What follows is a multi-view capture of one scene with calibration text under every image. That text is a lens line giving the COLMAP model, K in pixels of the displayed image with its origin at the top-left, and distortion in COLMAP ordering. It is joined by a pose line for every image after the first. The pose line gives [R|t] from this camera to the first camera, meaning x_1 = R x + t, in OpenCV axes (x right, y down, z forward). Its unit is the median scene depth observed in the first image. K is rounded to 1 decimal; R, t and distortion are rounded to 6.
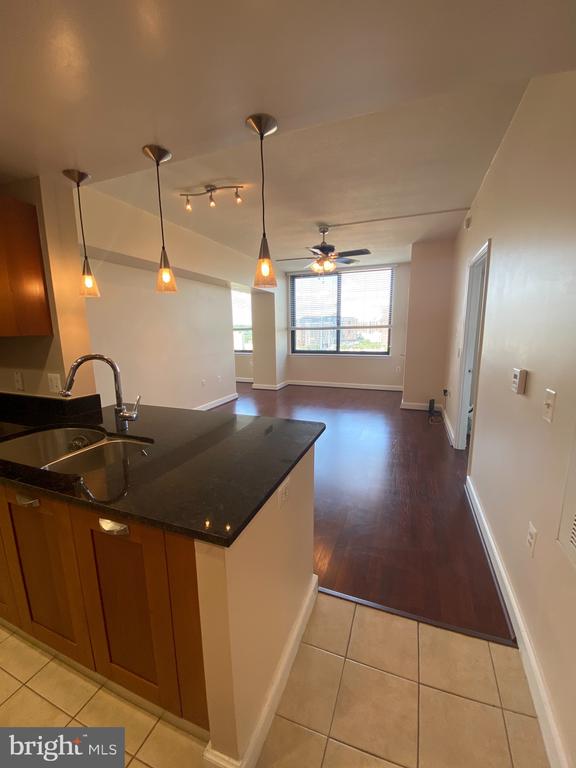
lens RADIAL K [[312.9, 0, 288.0], [0, 312.9, 384.0], [0, 0, 1]] dist [0.017294, -0.021739]
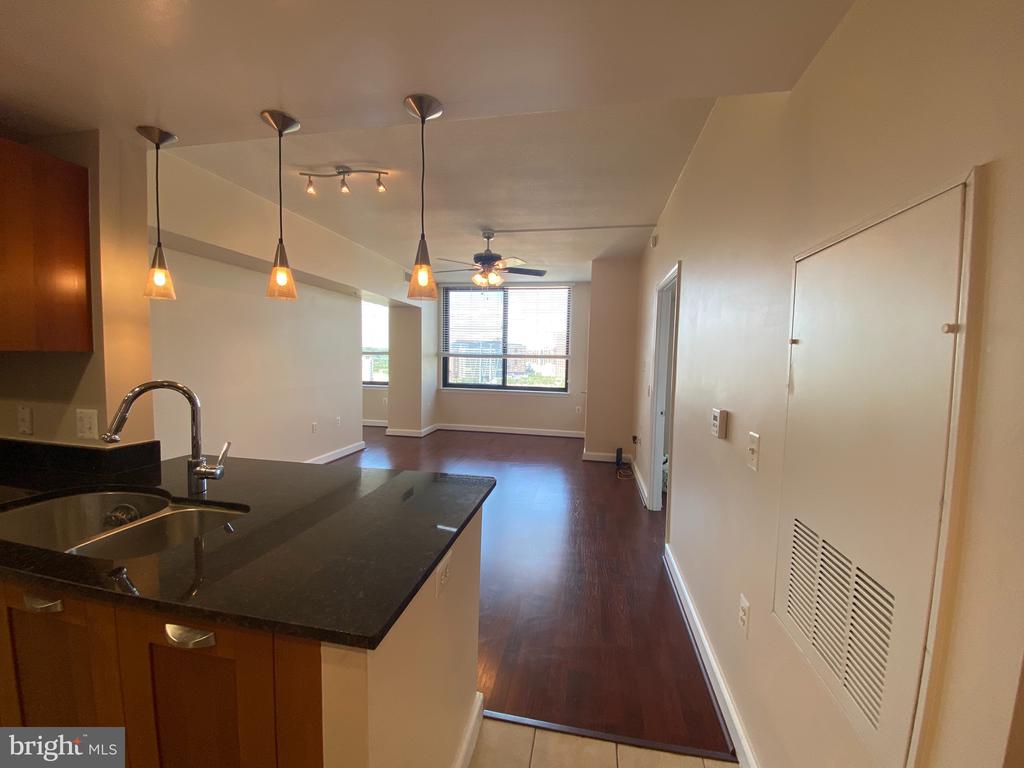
lens RADIAL K [[417.2, 0, 509.1], [0, 417.2, 384.3], [0, 0, 1]] dist [0.017294, -0.021739]
pose [[0.983628, 0.022636, 0.178785, -0.027698], [-0.003075, 0.994044, -0.108936, 0.007799], [-0.180186, 0.106602, 0.977839, -0.020977]]
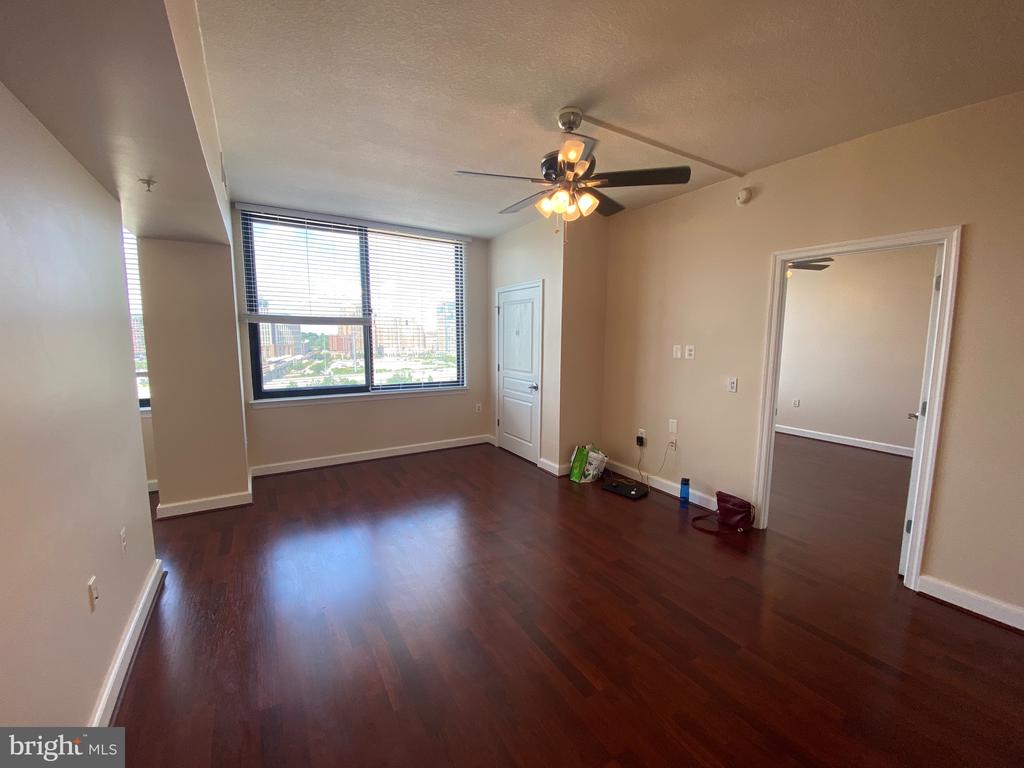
lens RADIAL K [[417.2, 0, 509.1], [0, 417.2, 384.3], [0, 0, 1]] dist [0.017294, -0.021739]
pose [[0.595304, -0.077292, 0.799775, -0.517483], [0.126100, 0.992015, 0.002009, -0.174348], [-0.793544, 0.099655, 0.600297, 0.912202]]
